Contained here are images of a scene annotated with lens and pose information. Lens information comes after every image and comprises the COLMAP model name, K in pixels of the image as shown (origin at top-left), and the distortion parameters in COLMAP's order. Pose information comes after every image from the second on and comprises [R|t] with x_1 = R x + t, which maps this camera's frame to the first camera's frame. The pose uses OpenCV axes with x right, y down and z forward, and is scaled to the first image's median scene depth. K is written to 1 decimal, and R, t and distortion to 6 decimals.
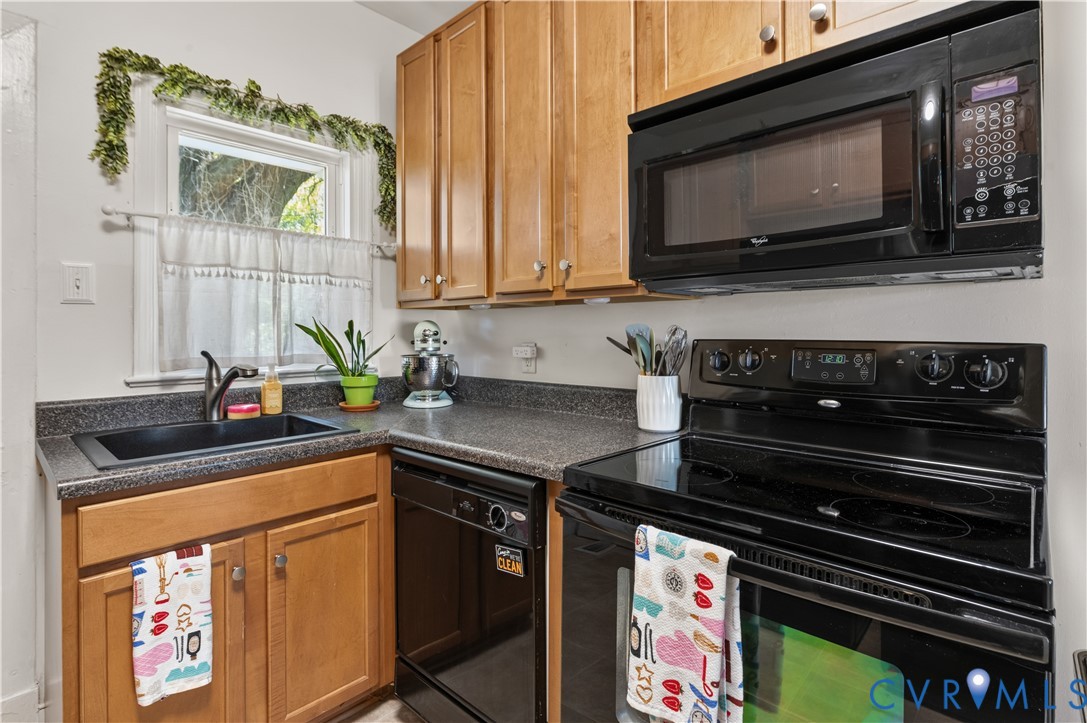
lens RADIAL K [[527.7, 0, 531.0], [0, 527.7, 326.8], [0, 0, 1]] dist [-0.007713, 0.000571]
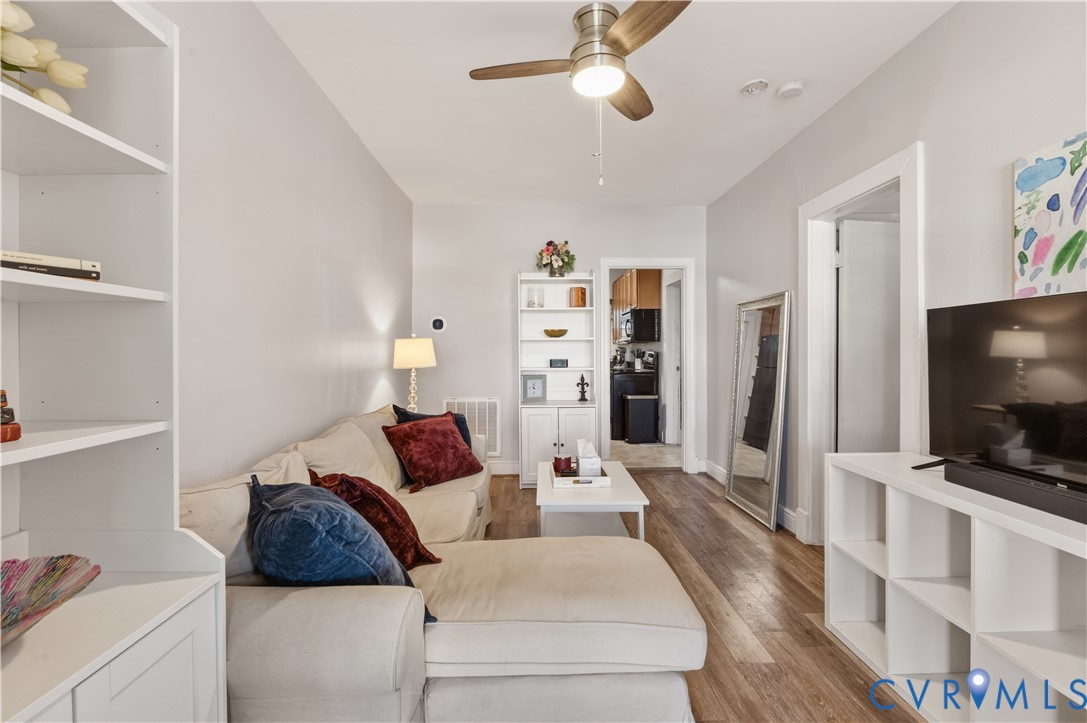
lens RADIAL K [[487.9, 0, 543.2], [0, 487.9, 351.8], [0, 0, 1]] dist [-0.000794, -0.001976]
pose [[0.710956, 0.001487, -0.703235, 3.023153], [0.008840, 0.999900, 0.011052, -0.033726], [0.703181, -0.014074, 0.710871, -3.090681]]
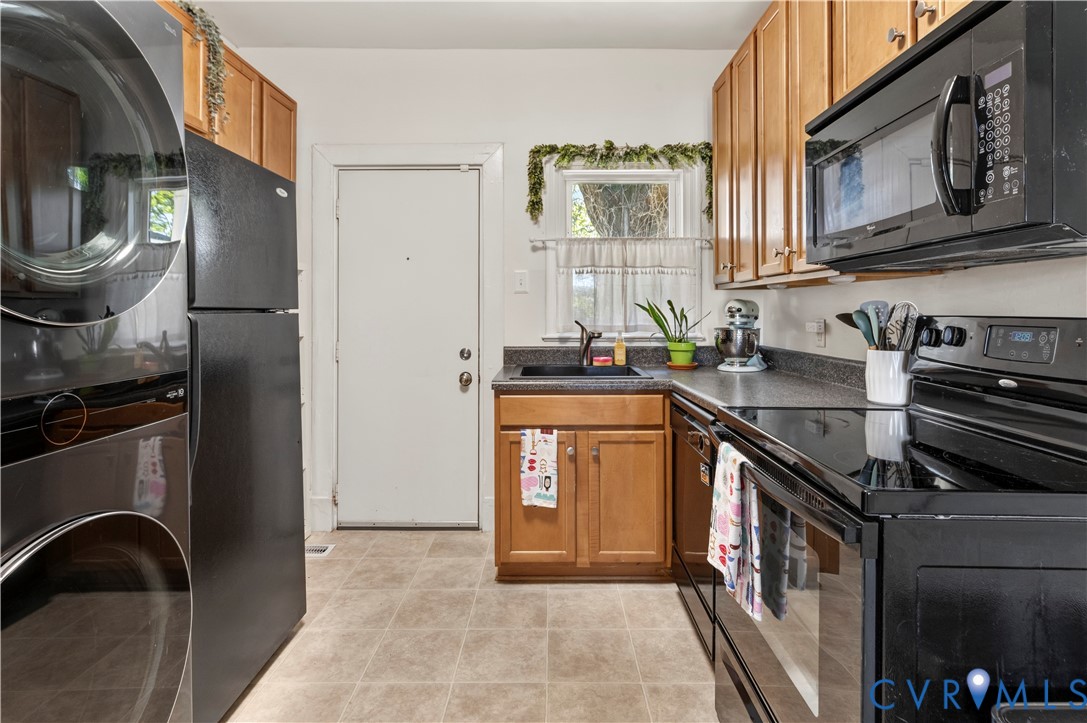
lens RADIAL K [[538.6, 0, 542.4], [0, 538.6, 299.5], [0, 0, 1]] dist [-0.001749, 0.000088]
pose [[0.680790, -0.013827, -0.732348, 0.593167], [0.007140, 0.999900, -0.012241, 0.000801], [0.732444, 0.003105, 0.680820, -0.226569]]
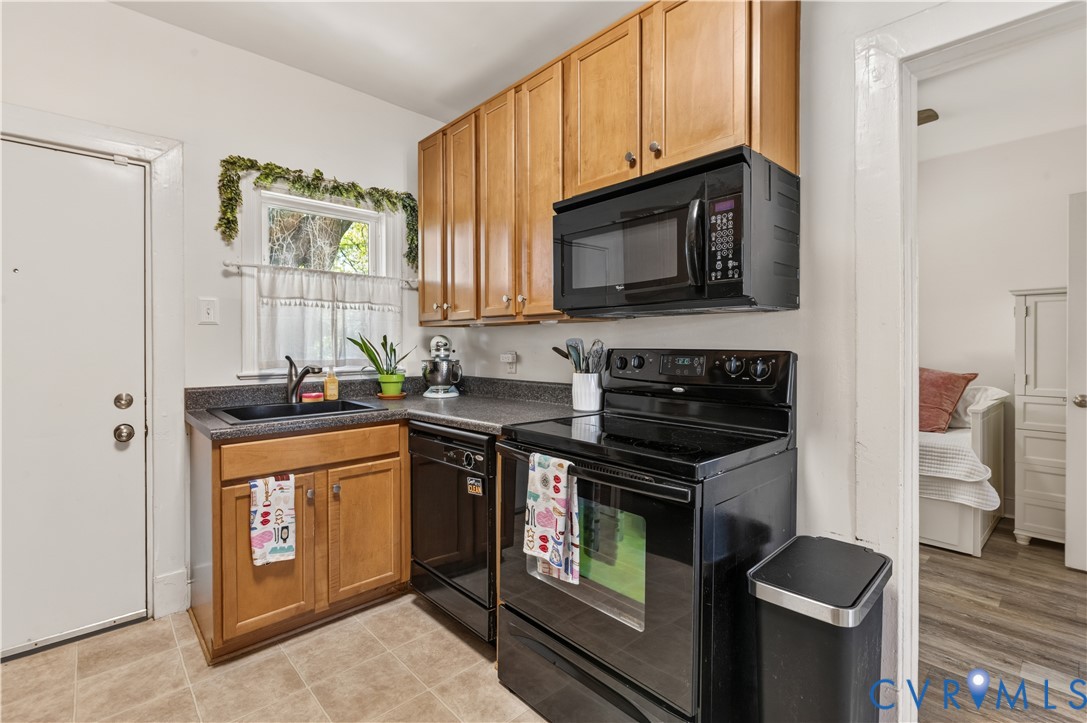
lens RADIAL K [[490.8, 0, 528.8], [0, 490.8, 341.9], [0, 0, 1]] dist [-0.003276, -0.000914]
pose [[0.997134, 0.000745, -0.075647, 0.197498], [-0.000270, 0.999980, 0.006287, -0.003284], [0.075650, -0.006248, 0.997115, -0.393915]]
